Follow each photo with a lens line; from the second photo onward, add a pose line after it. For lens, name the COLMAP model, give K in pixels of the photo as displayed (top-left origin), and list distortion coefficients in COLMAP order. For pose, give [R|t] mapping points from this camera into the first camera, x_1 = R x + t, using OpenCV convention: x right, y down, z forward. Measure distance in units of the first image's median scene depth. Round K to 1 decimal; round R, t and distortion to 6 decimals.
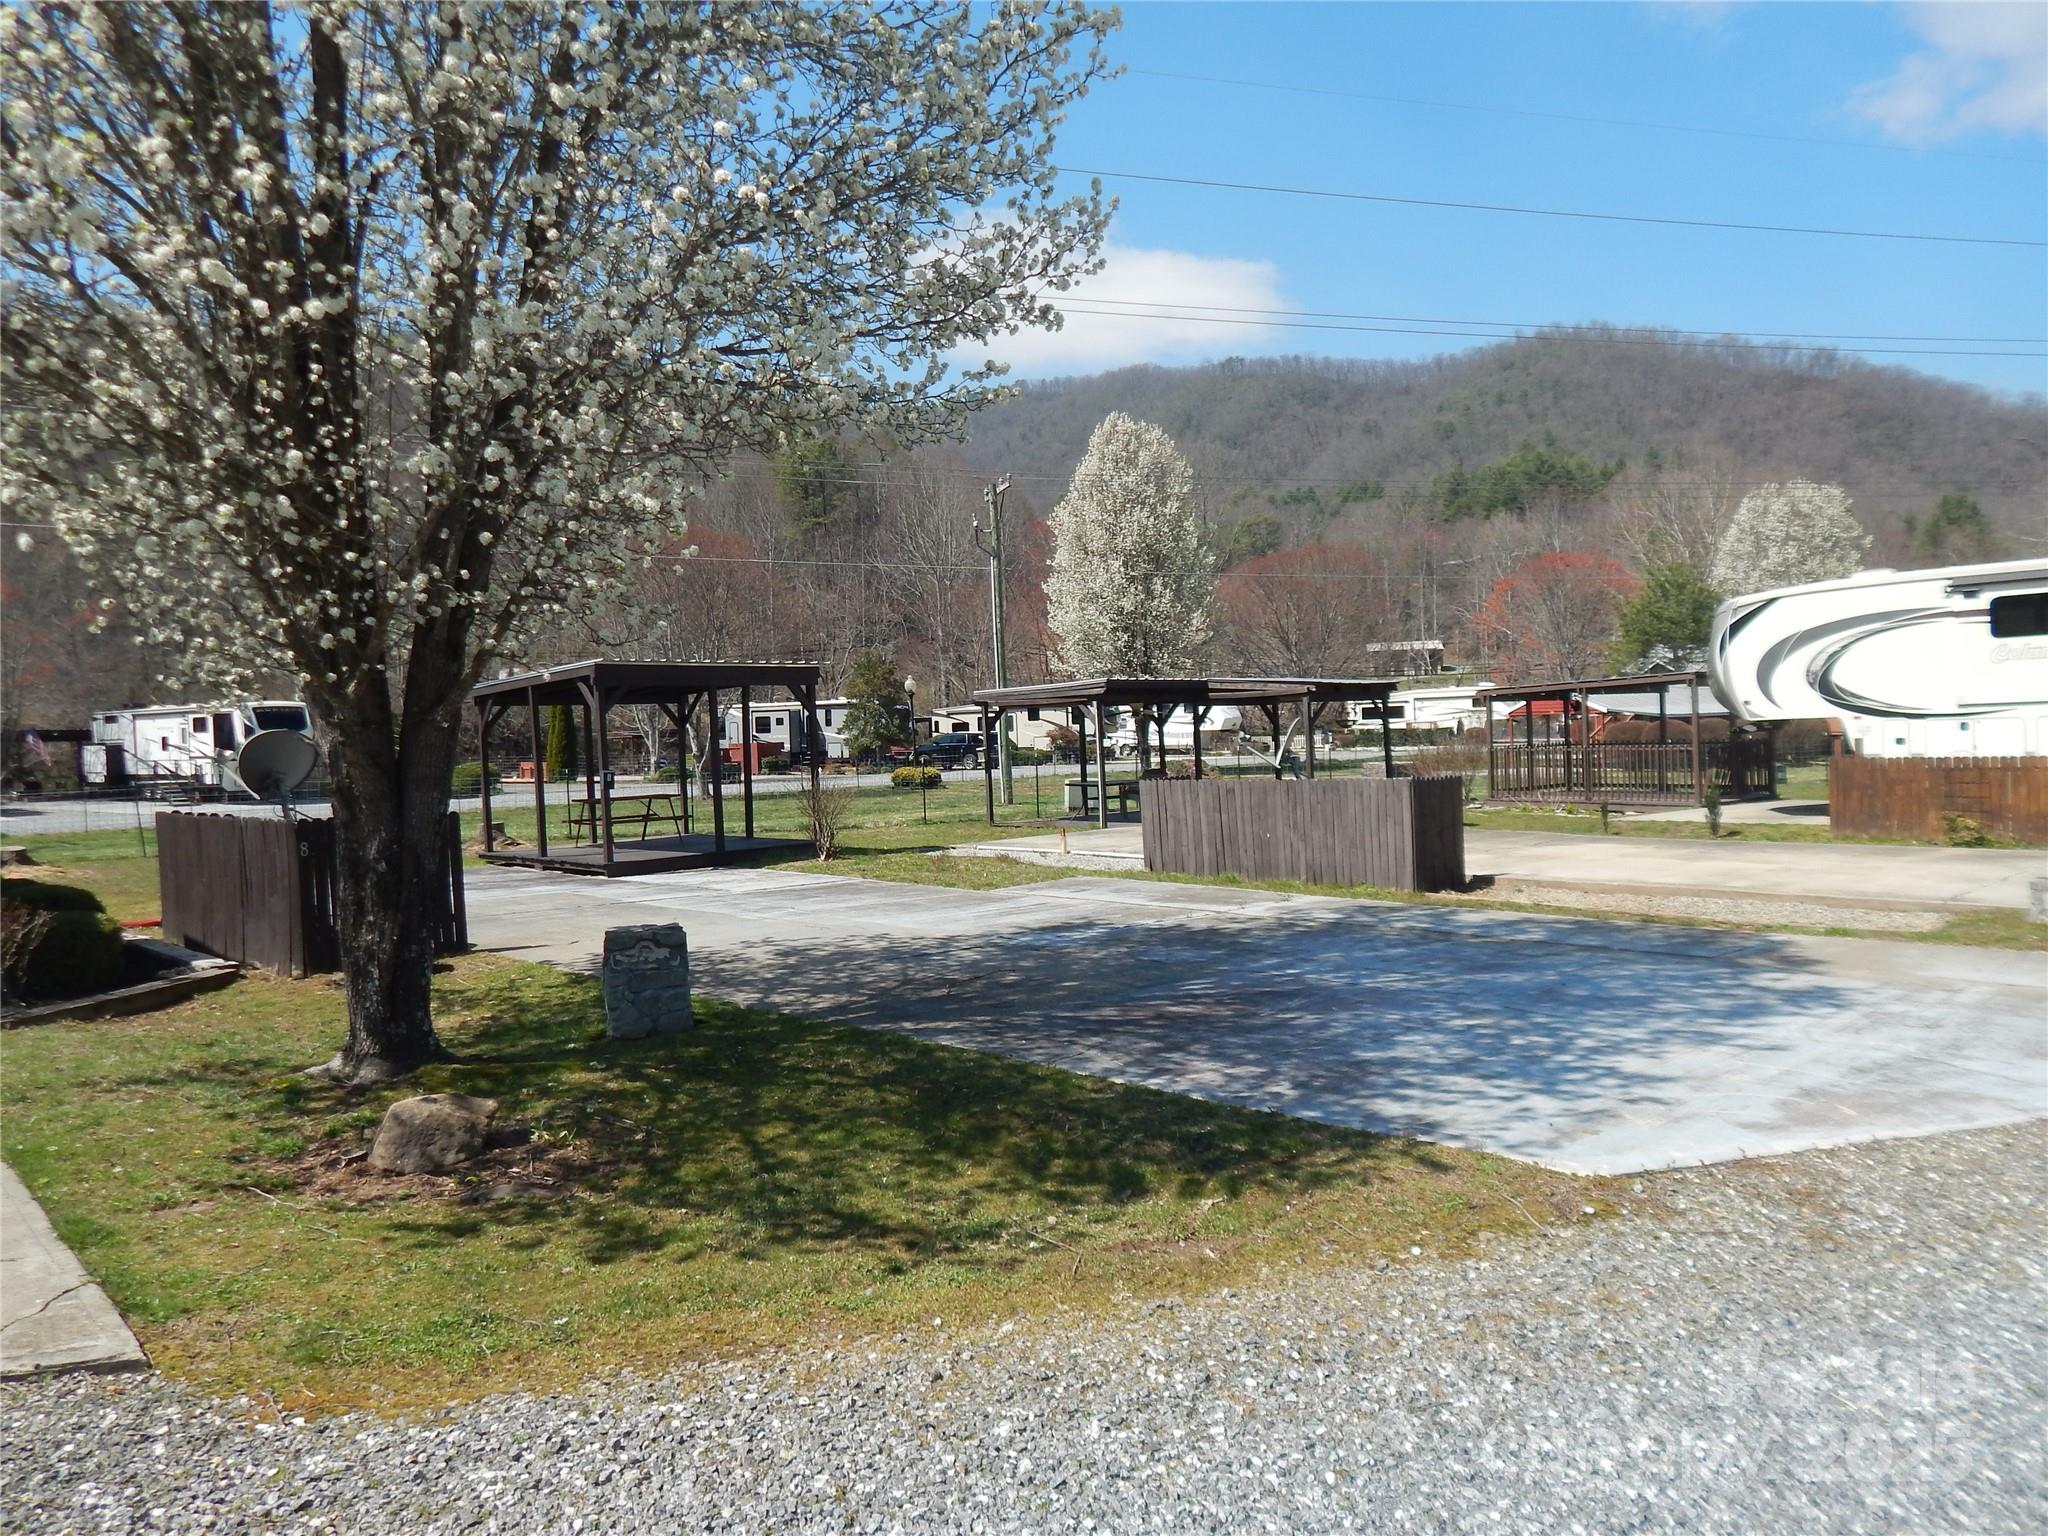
lens RADIAL K [[1377.6, 0, 1024.0], [0, 1377.6, 768.0], [0, 0, 1]] dist [-0.035371, -0.002199]
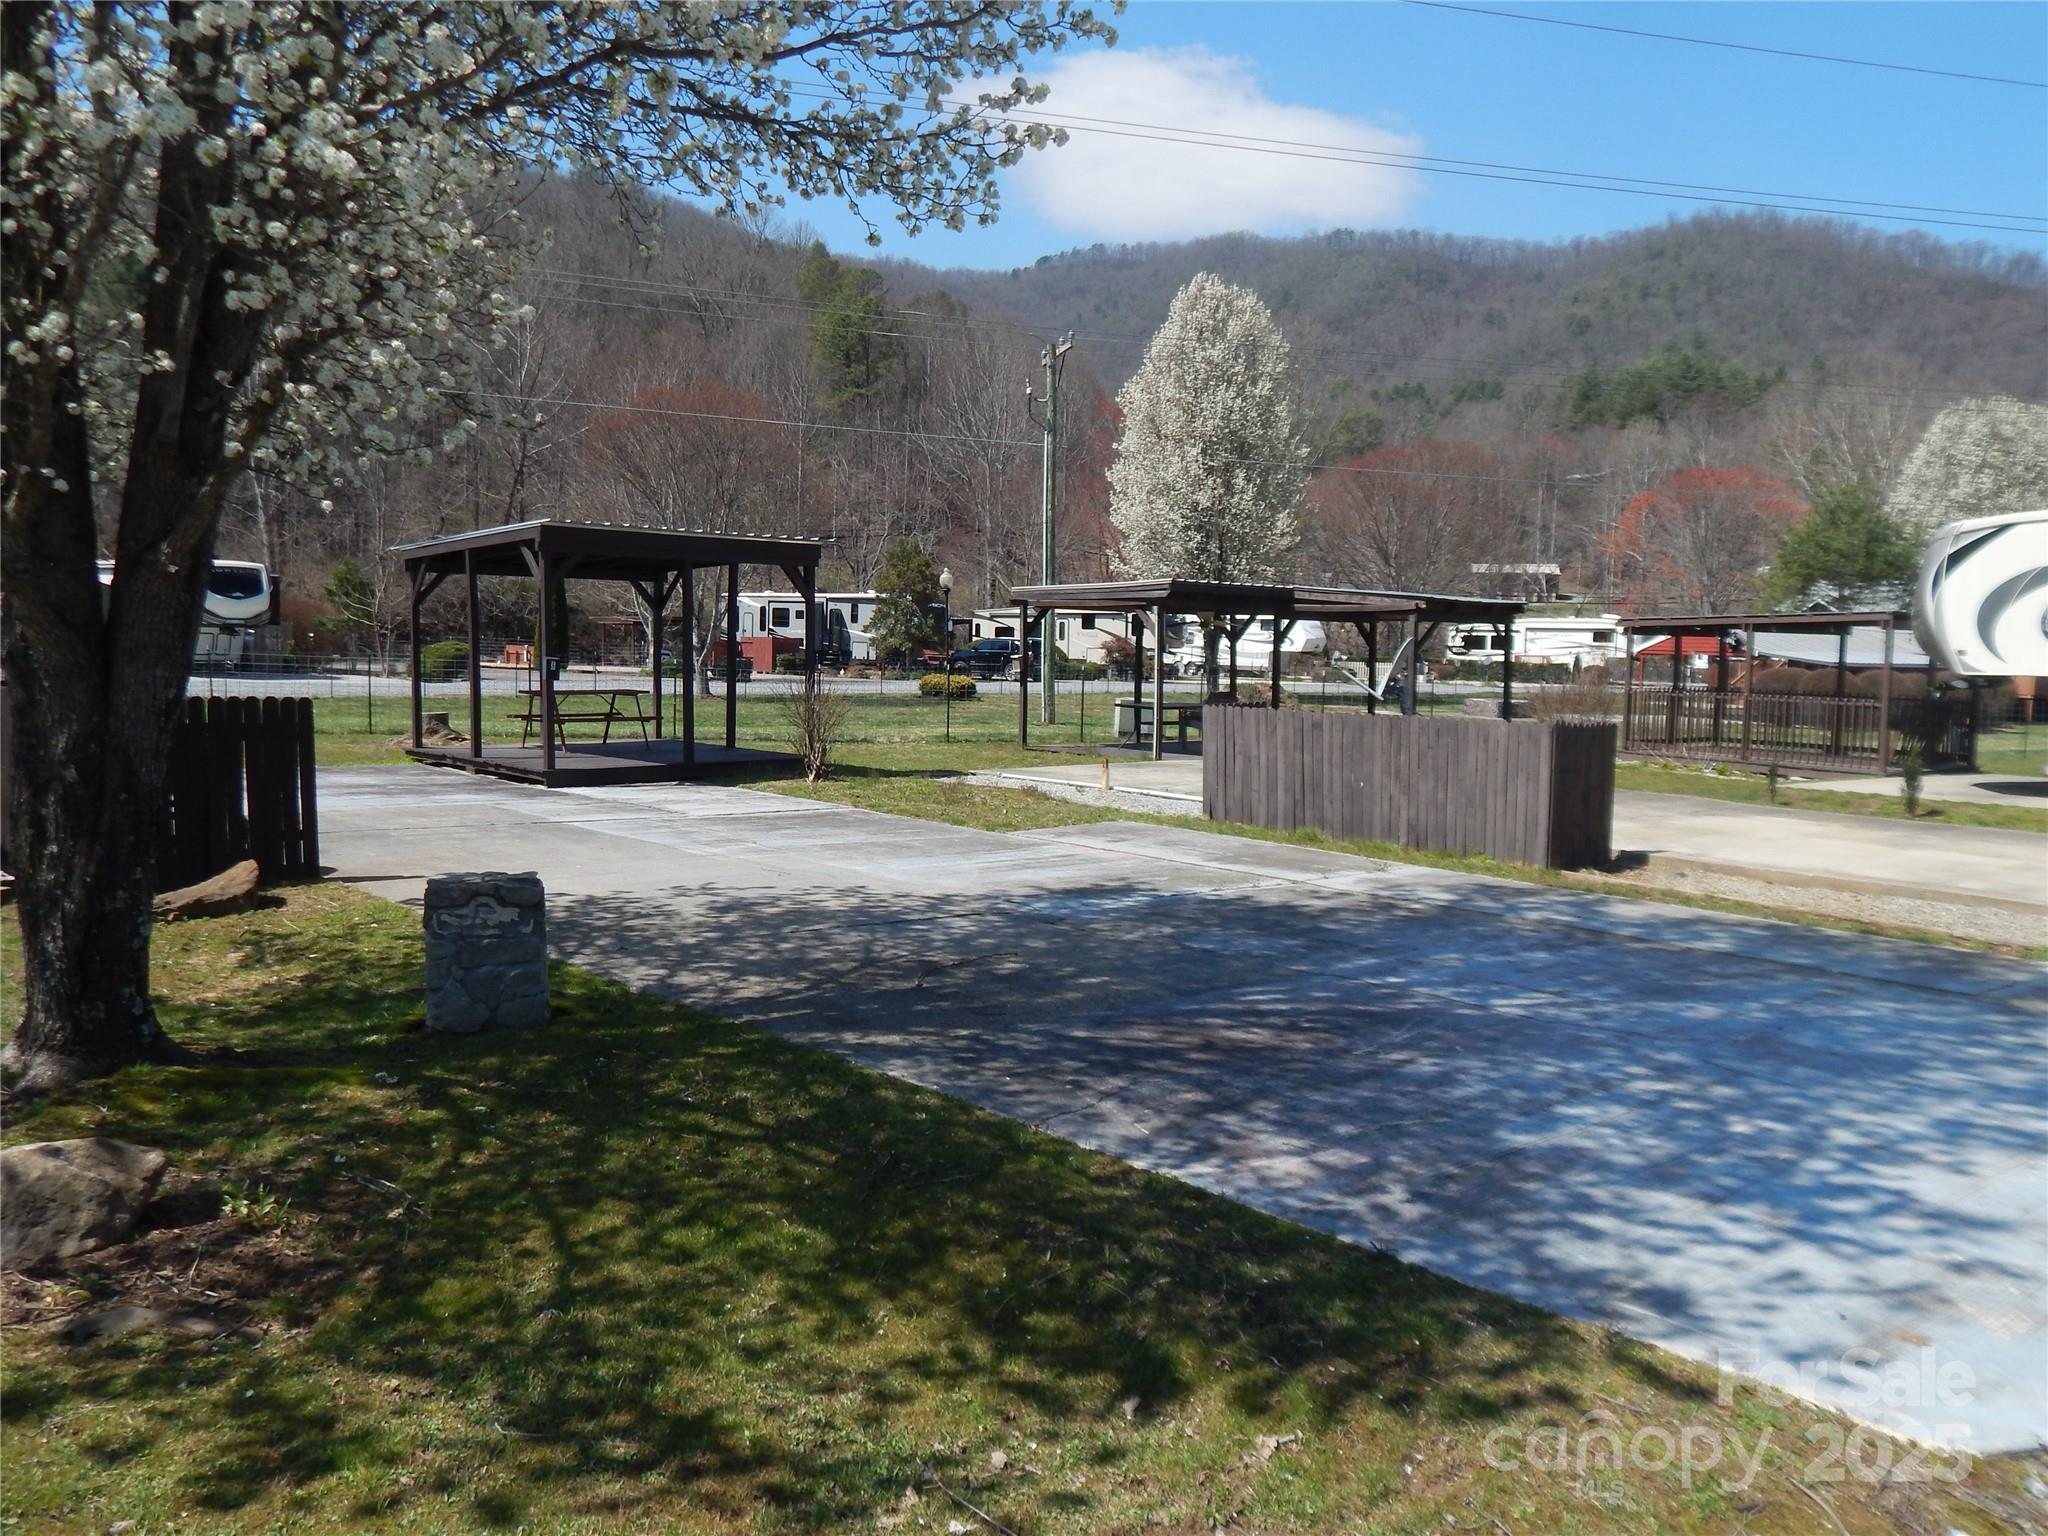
lens RADIAL K [[1319.5, 0, 1024.0], [0, 1319.5, 768.0], [0, 0, 1]] dist [-0.028054, -0.002707]
pose [[0.997048, 0.058933, -0.049206, 0.016766], [-0.055590, 0.996220, 0.066754, -0.000181], [0.052954, -0.063822, 0.996555, 0.195999]]
